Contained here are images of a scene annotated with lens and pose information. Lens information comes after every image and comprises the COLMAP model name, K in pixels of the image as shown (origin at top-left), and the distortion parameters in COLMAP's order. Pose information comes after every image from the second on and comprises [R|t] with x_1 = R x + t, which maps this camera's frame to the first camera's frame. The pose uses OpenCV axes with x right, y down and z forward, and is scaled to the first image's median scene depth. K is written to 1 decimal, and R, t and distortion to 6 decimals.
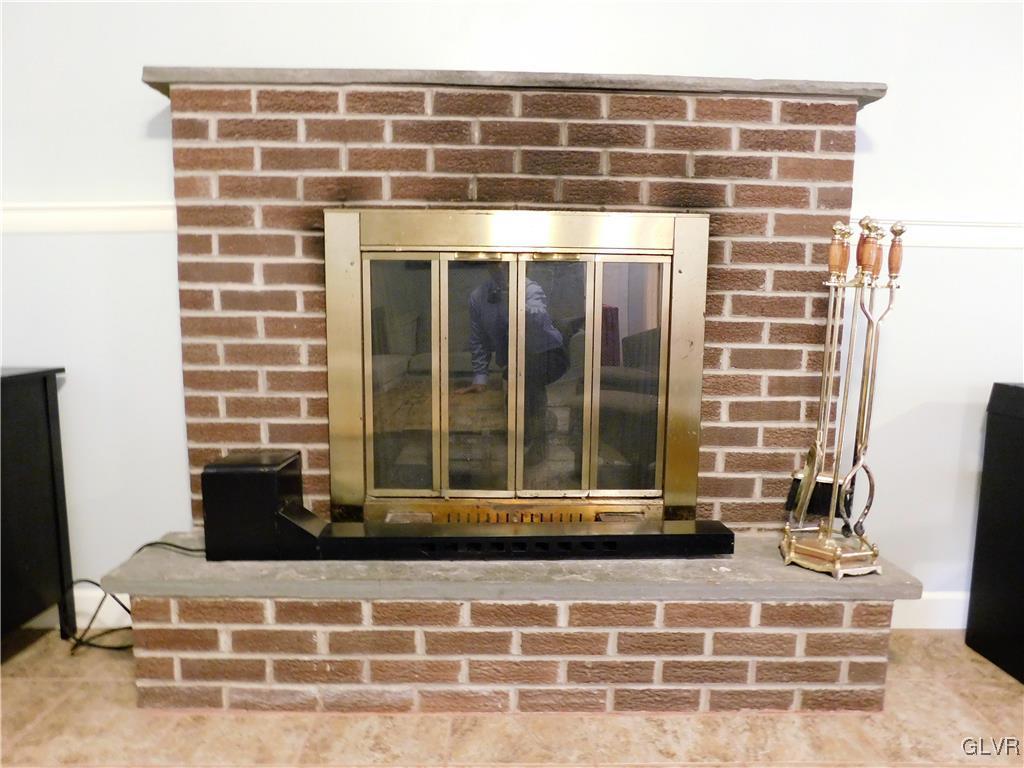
lens RADIAL K [[678.2, 0, 517.9], [0, 678.2, 382.1], [0, 0, 1]] dist [-0.065003, 0.050744]
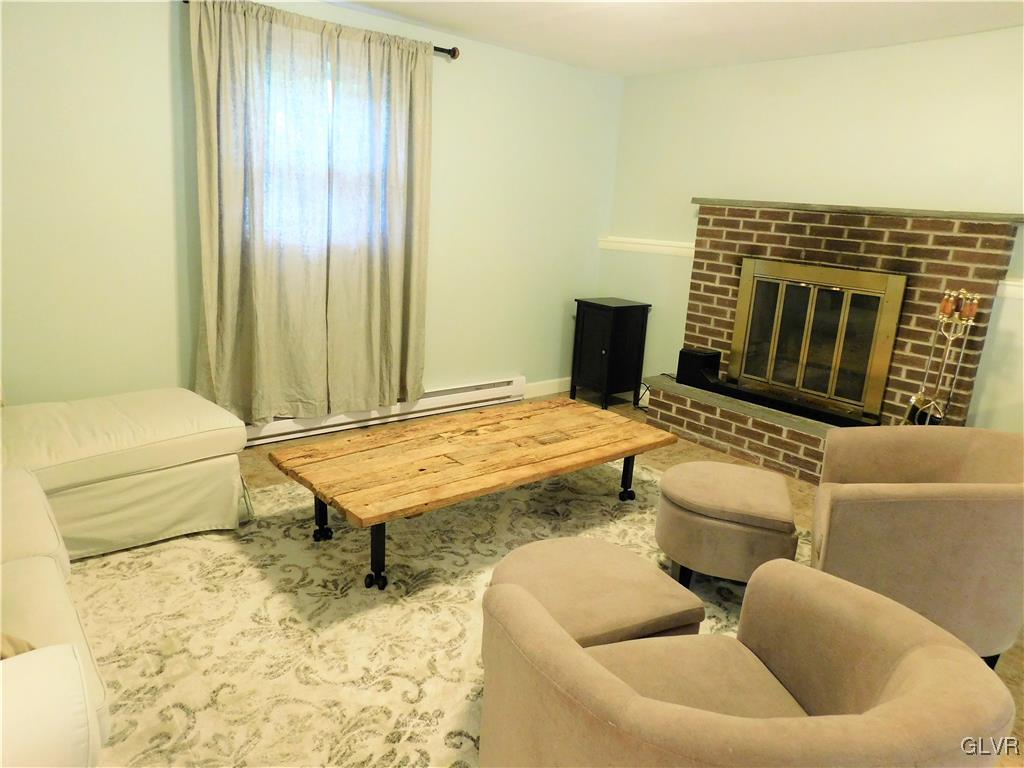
lens RADIAL K [[678.2, 0, 513.4], [0, 678.2, 384.8], [0, 0, 1]] dist [-0.065003, 0.050744]
pose [[0.631968, 0.223787, -0.741981, 1.114115], [-0.147079, 0.974635, 0.168686, -0.091581], [0.760910, 0.002526, 0.648852, -1.249420]]
